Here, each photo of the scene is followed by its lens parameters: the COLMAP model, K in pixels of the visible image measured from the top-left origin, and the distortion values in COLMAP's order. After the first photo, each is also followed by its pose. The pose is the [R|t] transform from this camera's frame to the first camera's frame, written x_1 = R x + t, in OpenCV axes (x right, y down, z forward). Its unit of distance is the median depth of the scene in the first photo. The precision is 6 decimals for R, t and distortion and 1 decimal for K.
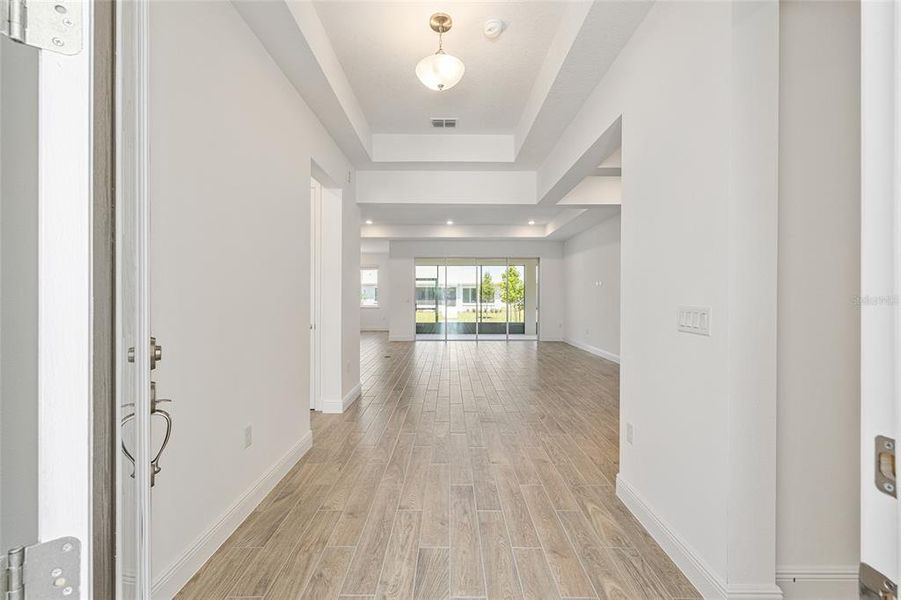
lens RADIAL K [[363.0, 0, 451.8], [0, 363.0, 295.5], [0, 0, 1]] dist [0.011275, 0.000355]
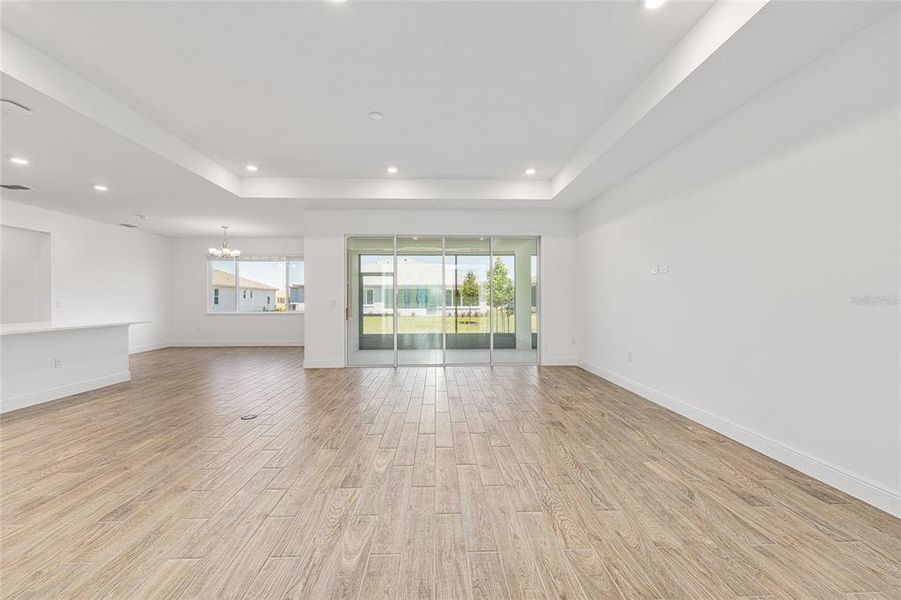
lens RADIAL K [[363.0, 0, 444.8], [0, 363.0, 299.3], [0, 0, 1]] dist [0.011275, 0.000355]
pose [[0.999860, -0.002840, 0.016490, 0.047286], [0.002800, 0.999993, 0.002485, 0.004481], [-0.016497, -0.002438, 0.999861, 0.276795]]
